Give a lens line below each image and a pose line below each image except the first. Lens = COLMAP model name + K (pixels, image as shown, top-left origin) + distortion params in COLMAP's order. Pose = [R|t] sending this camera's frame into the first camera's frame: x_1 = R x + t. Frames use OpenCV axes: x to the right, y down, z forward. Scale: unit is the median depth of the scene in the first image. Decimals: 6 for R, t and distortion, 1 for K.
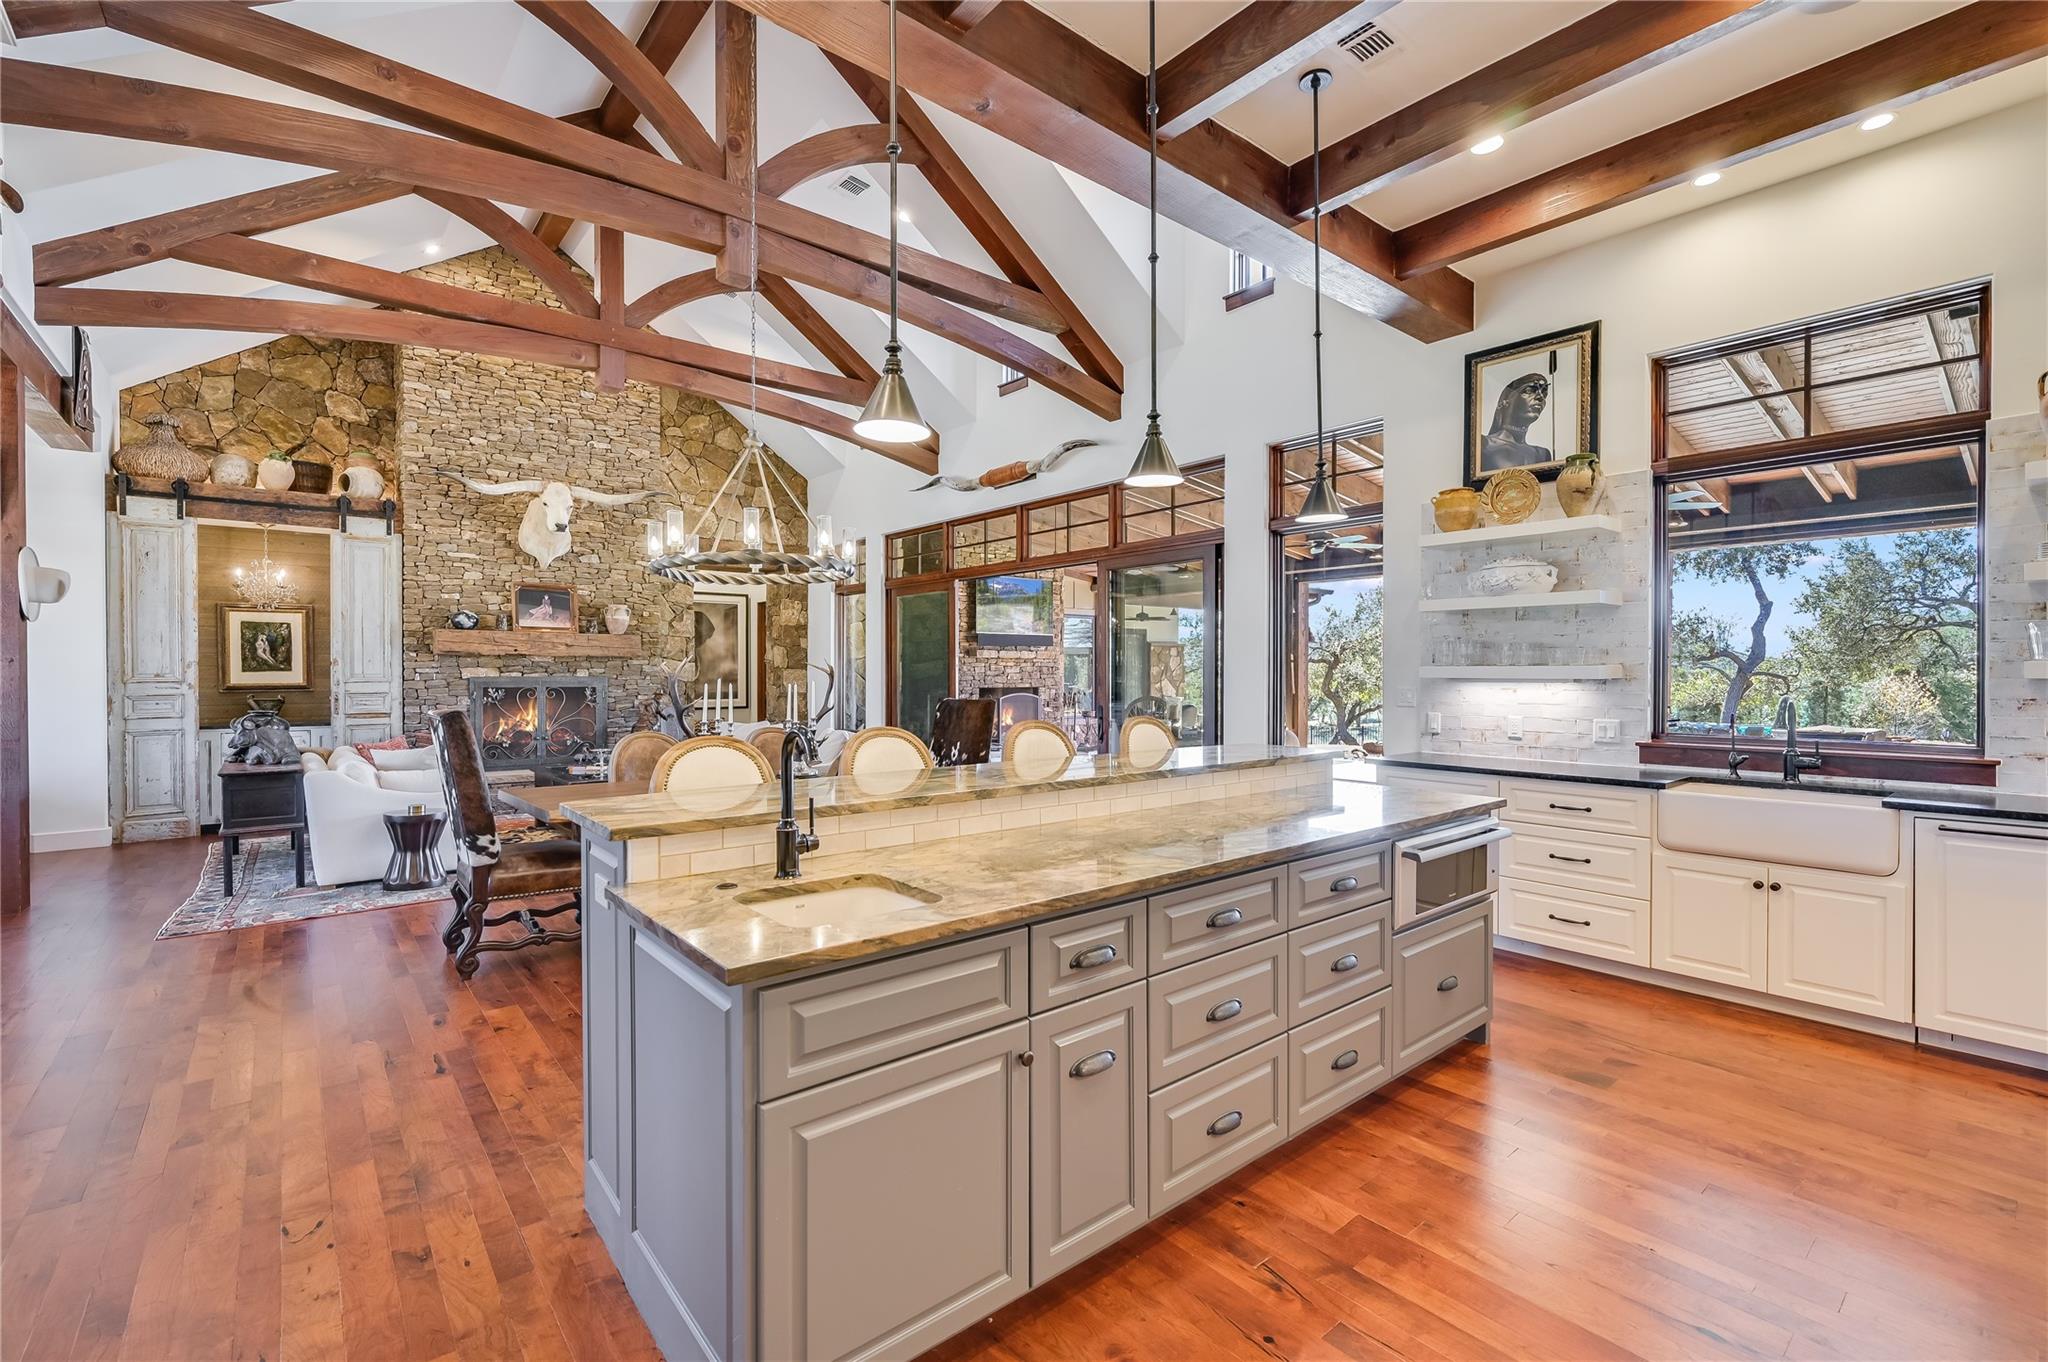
lens RADIAL K [[887.6, 0, 1024.6], [0, 887.6, 677.6], [0, 0, 1]] dist [-0.000840, -0.000183]
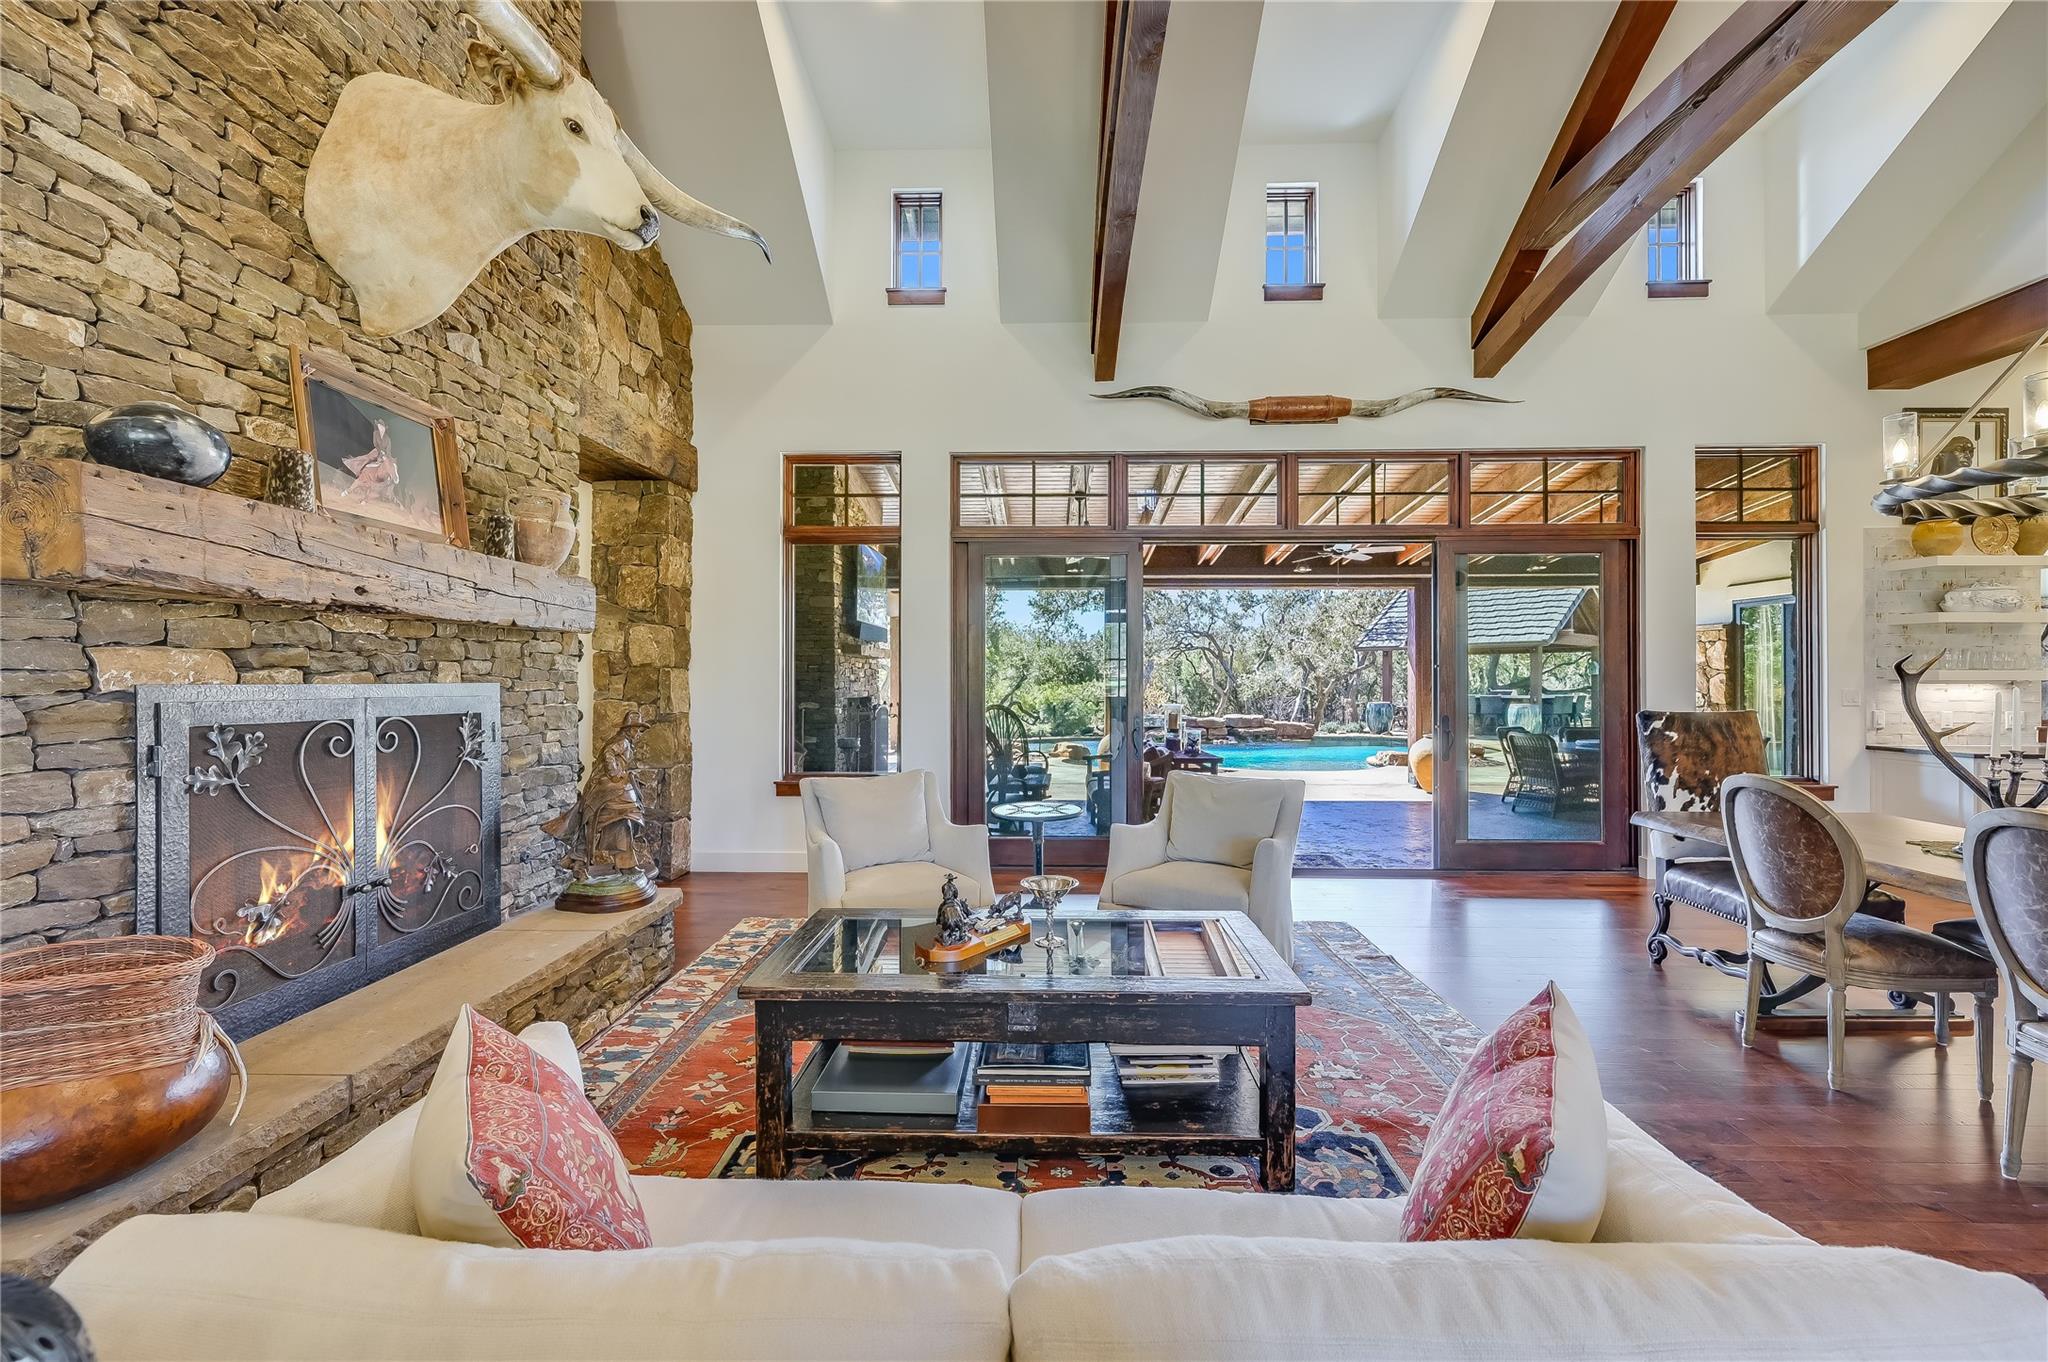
lens RADIAL K [[806.6, 0, 1025.3], [0, 806.6, 677.8], [0, 0, 1]] dist [-0.002022, 0.000115]
pose [[0.662332, 0.001679, 0.749209, -0.654484], [0.003991, 0.999975, -0.005769, -0.000868], [-0.749200, 0.006811, 0.662309, 0.704325]]
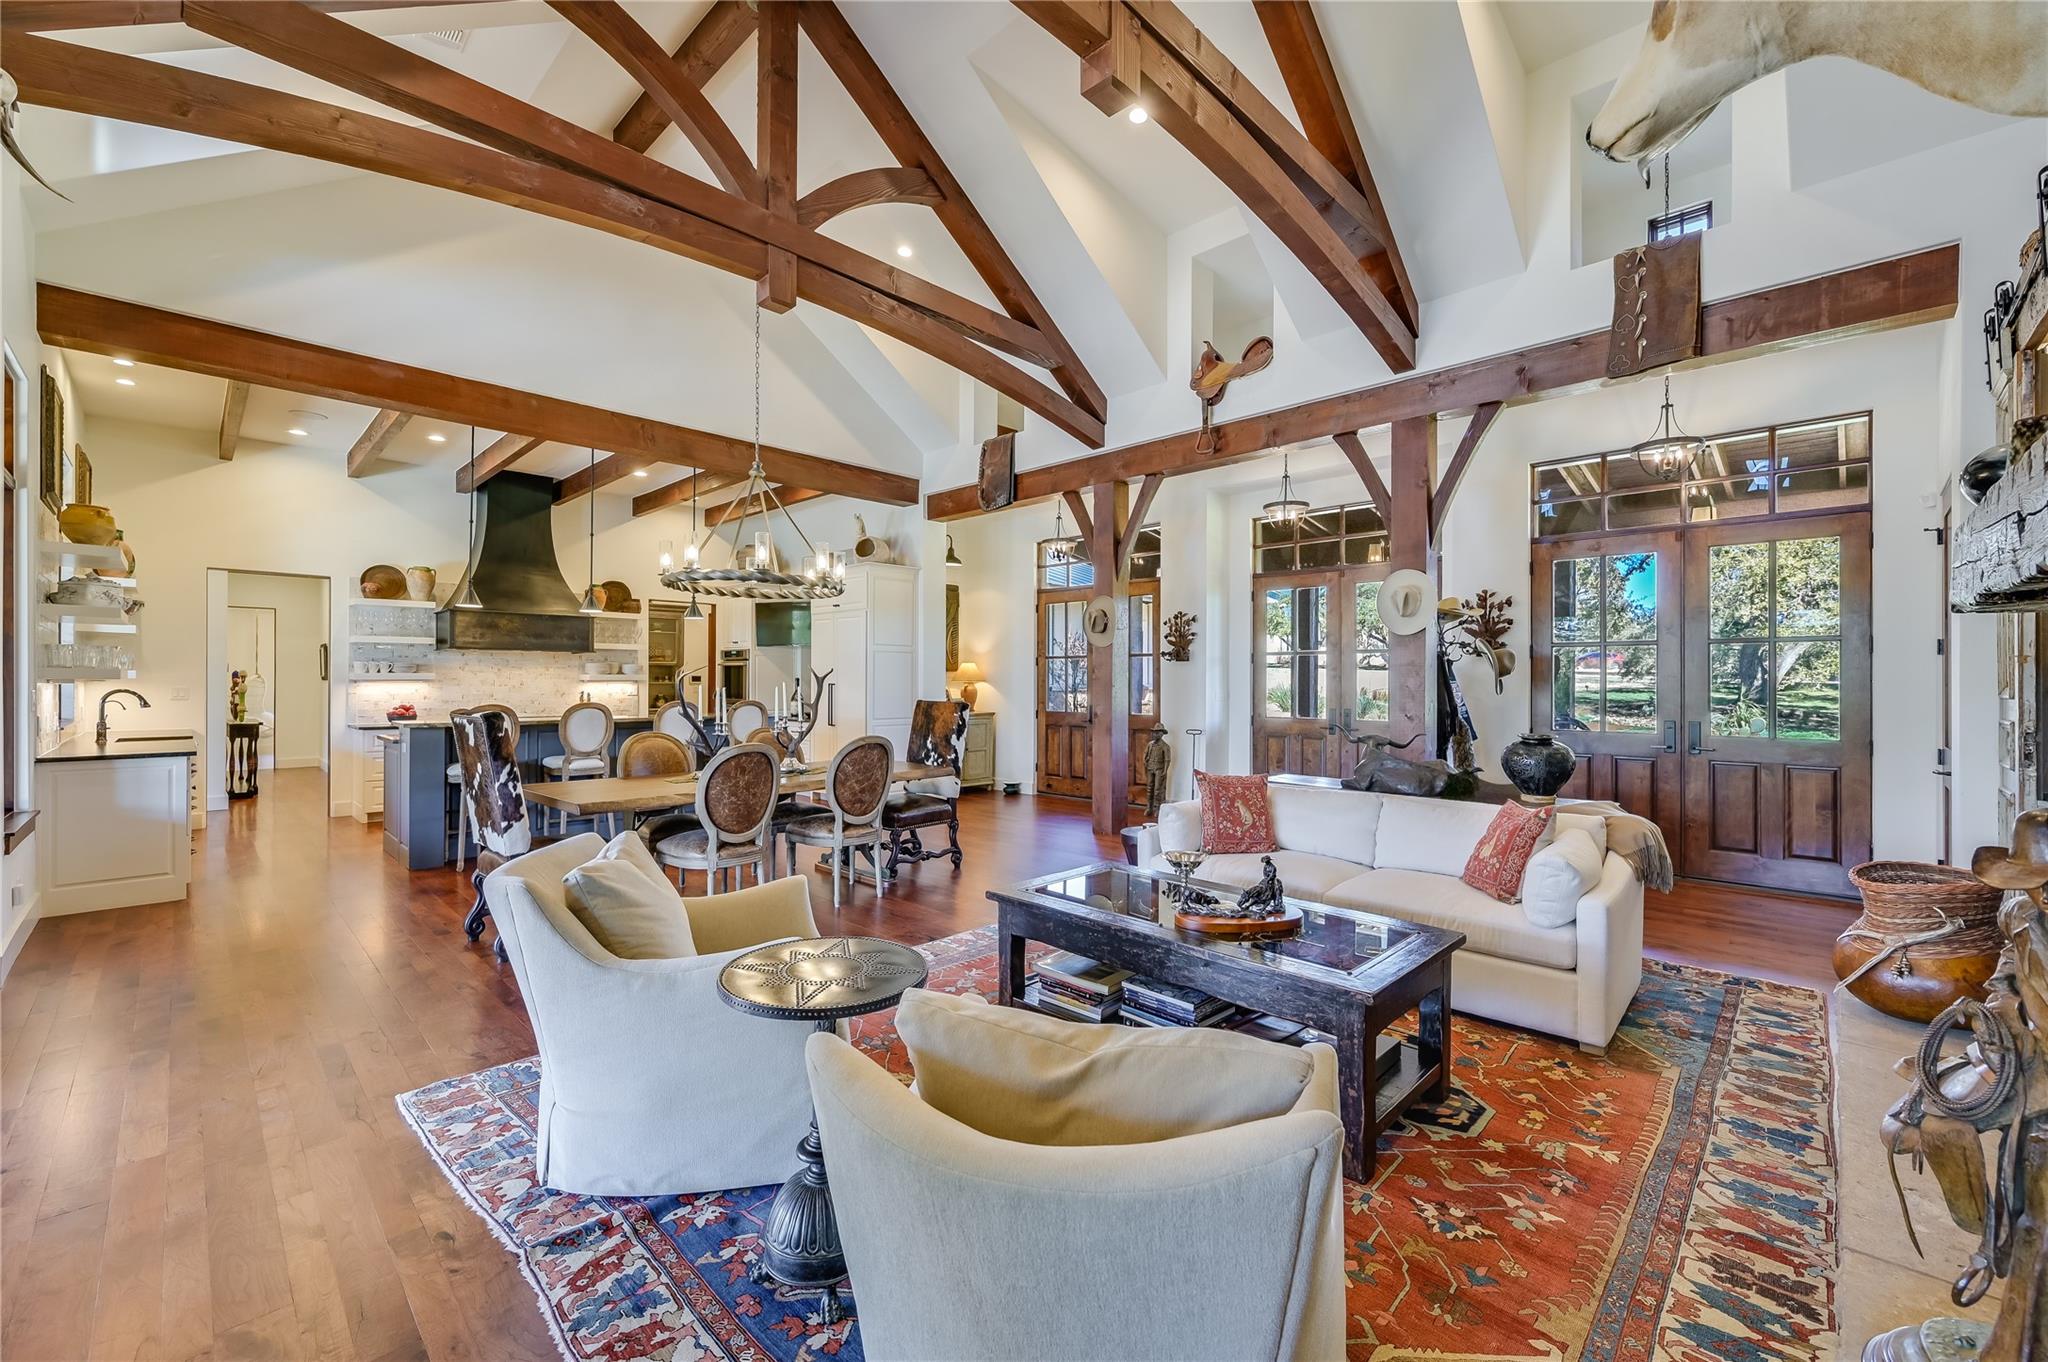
lens RADIAL K [[831.2, 0, 1024.6], [0, 831.2, 678.6], [0, 0, 1]] dist [-0.002368, 0.000406]
pose [[-0.995026, -0.002993, -0.099567, -0.321907], [-0.003297, 0.999990, 0.002891, -0.004493], [0.099557, 0.003204, -0.995027, 1.243079]]
